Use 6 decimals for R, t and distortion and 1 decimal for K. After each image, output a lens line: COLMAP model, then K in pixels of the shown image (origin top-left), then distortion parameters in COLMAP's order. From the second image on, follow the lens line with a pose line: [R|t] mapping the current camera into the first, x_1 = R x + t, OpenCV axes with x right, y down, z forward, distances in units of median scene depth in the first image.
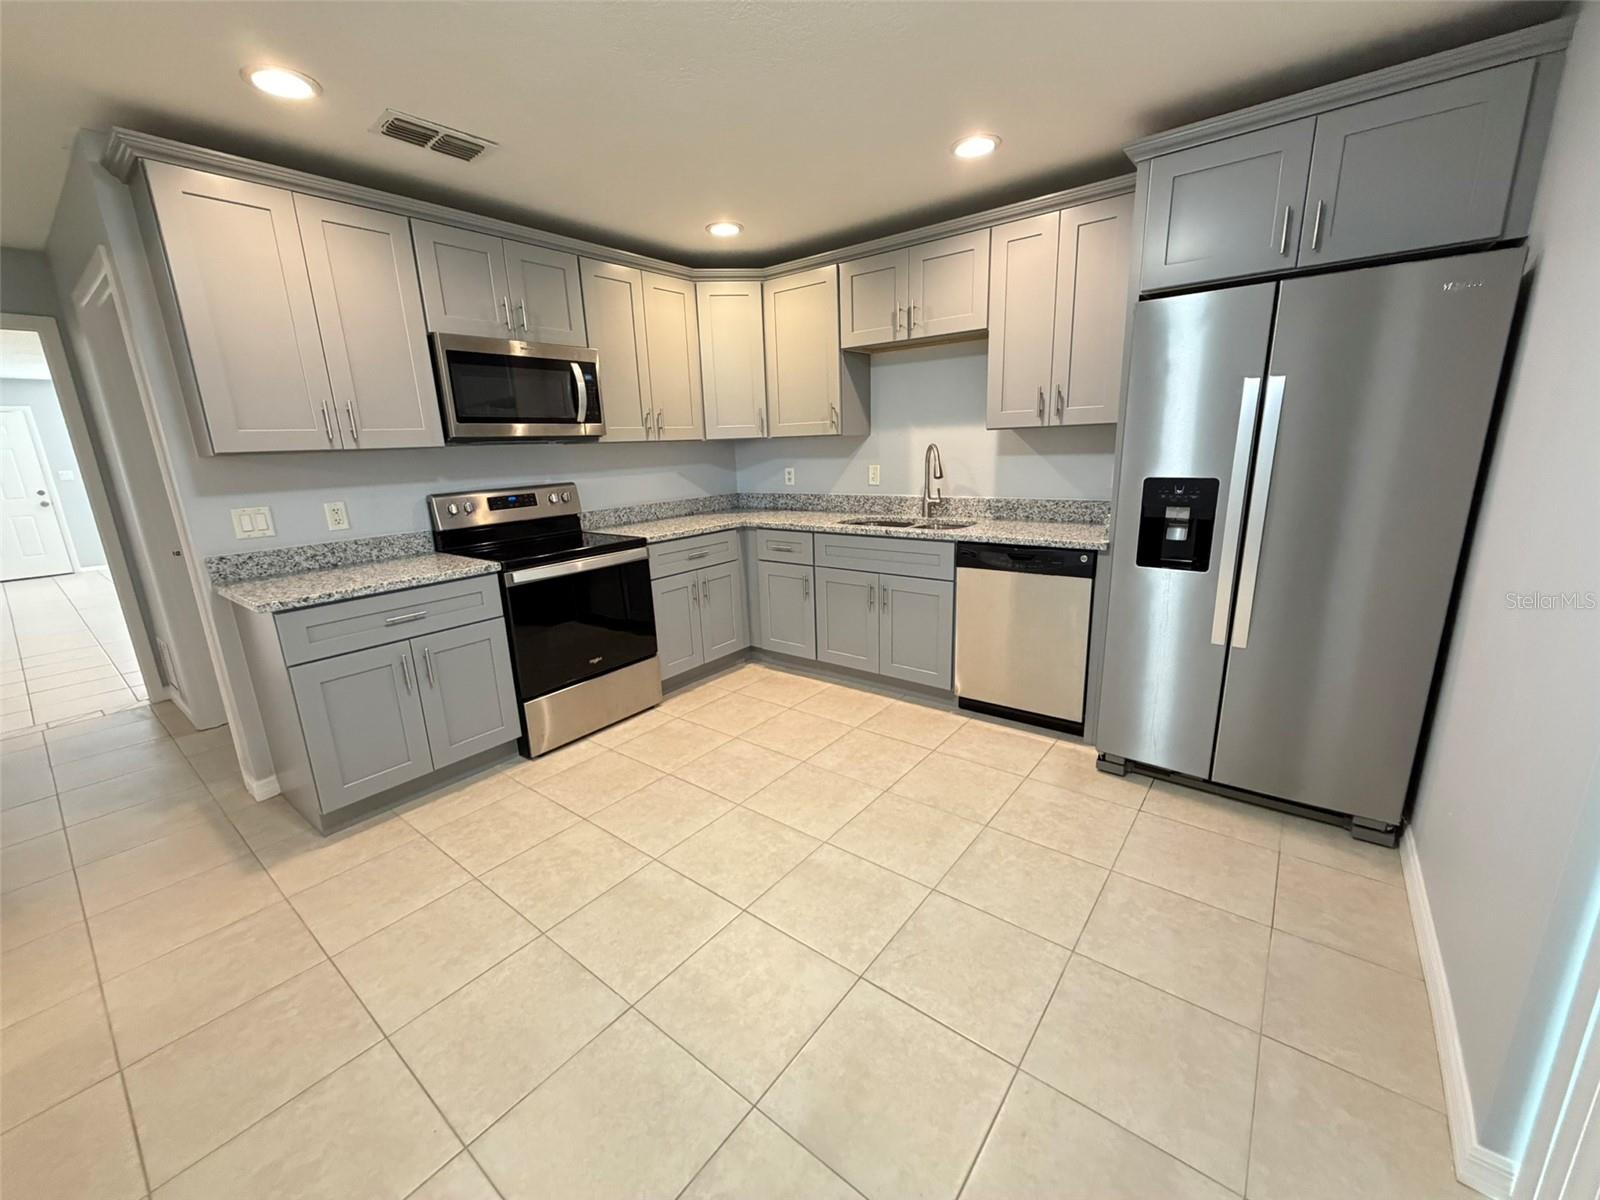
lens RADIAL K [[632.9, 0, 800.0], [0, 632.9, 600.0], [0, 0, 1]] dist [0.002934, 0.000258]
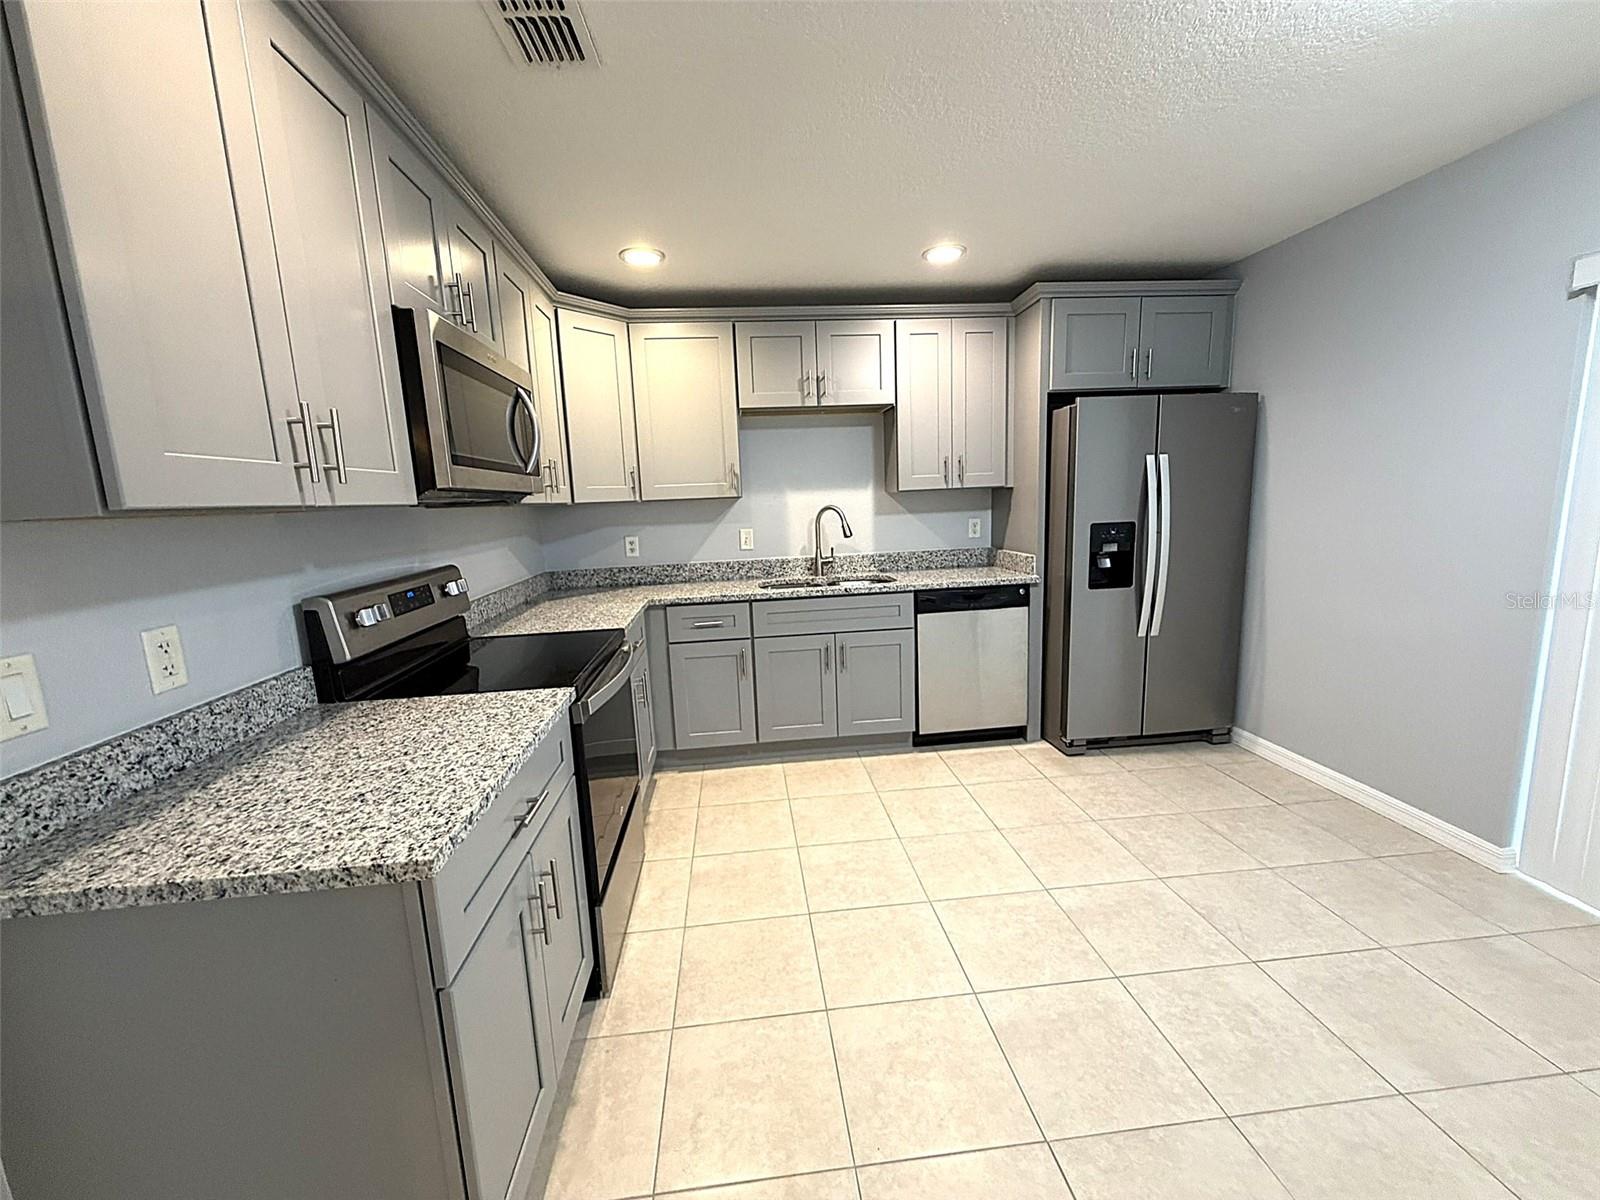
lens RADIAL K [[632.9, 0, 800.0], [0, 632.9, 600.0], [0, 0, 1]] dist [0.002934, 0.000258]
pose [[0.725536, -0.104311, 0.680232, -0.597311], [0.182546, 0.982208, -0.044086, -0.061226], [-0.663531, 0.156160, 0.731669, 0.317324]]
